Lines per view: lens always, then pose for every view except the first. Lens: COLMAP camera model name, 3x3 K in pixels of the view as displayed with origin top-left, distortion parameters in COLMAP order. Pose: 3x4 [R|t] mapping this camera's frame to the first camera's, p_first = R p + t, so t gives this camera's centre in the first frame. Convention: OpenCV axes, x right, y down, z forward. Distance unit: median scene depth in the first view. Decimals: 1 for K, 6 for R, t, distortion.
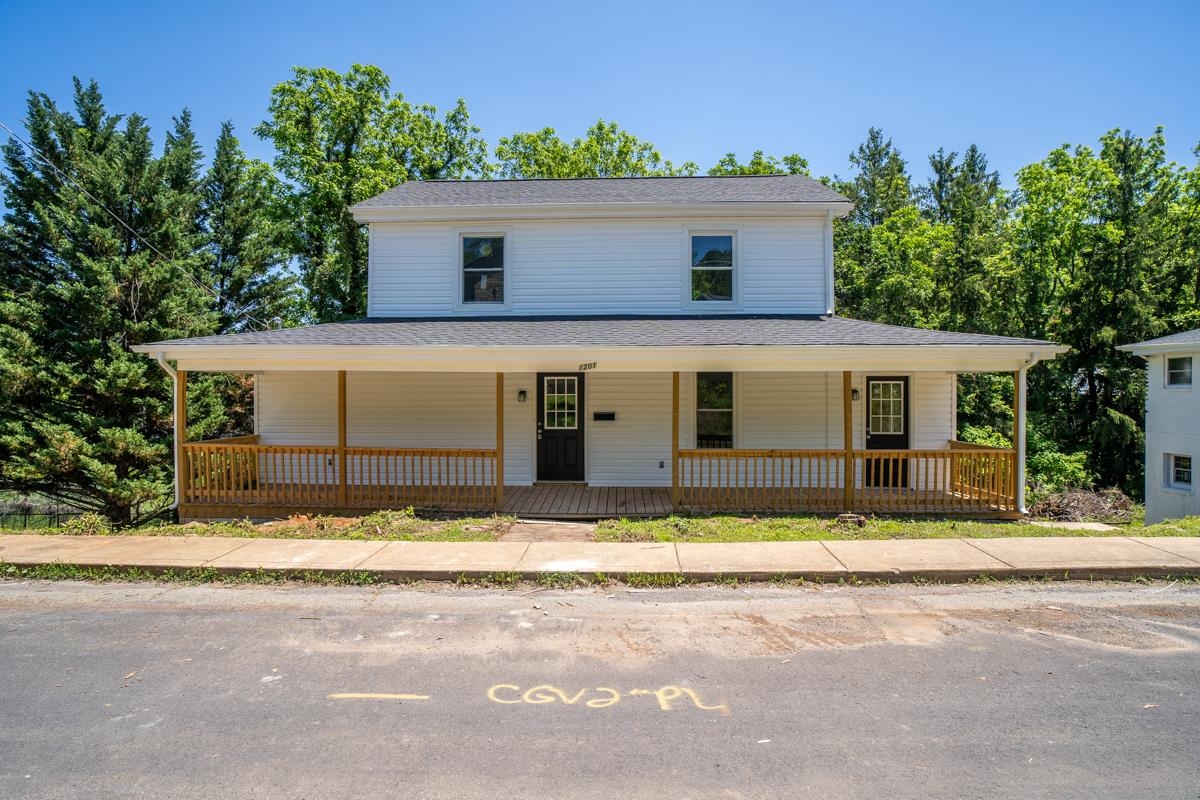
lens RADIAL K [[641.0, 0, 599.3], [0, 641.0, 403.4], [0, 0, 1]] dist [-0.052349, 0.022086]
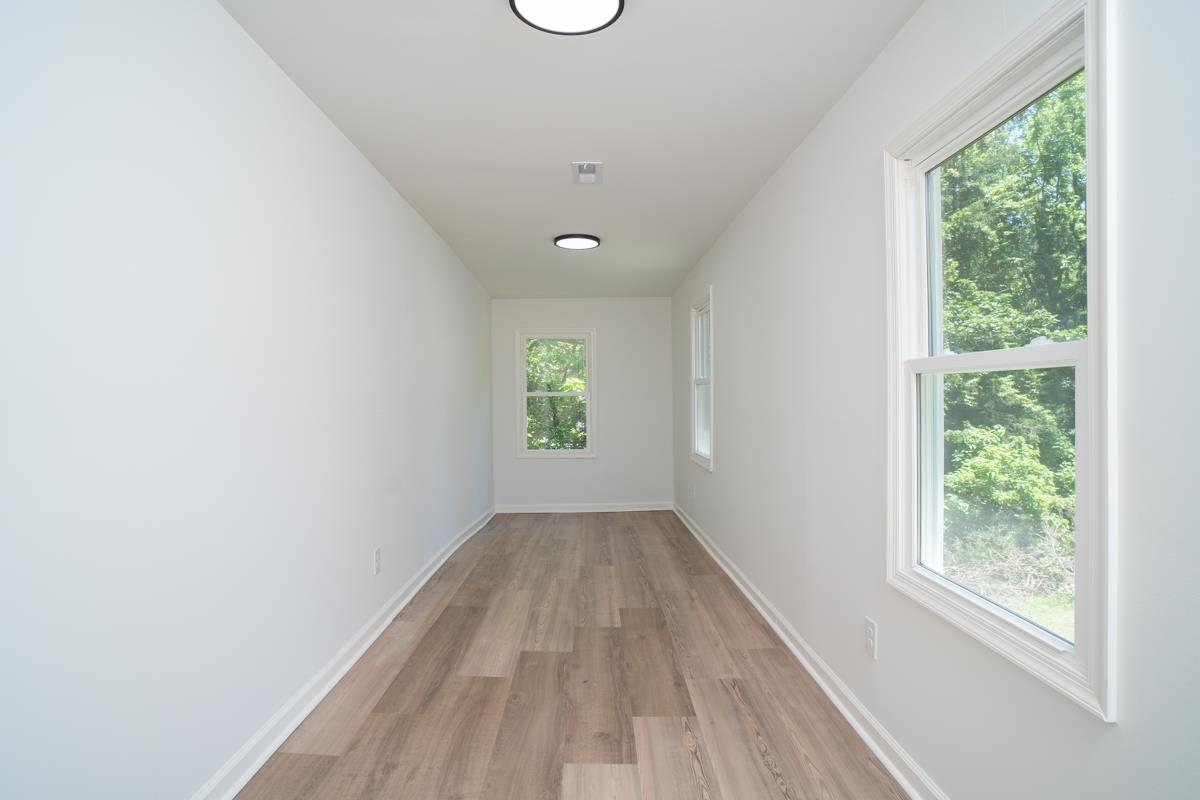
lens RADIAL K [[641.0, 0, 600.1], [0, 641.0, 398.8], [0, 0, 1]] dist [-0.052349, 0.022086]
pose [[0.998519, -0.007483, 0.053896, 0.151715], [0.007704, 0.999963, -0.003888, 0.006589], [-0.053865, 0.004297, 0.998539, 0.340478]]
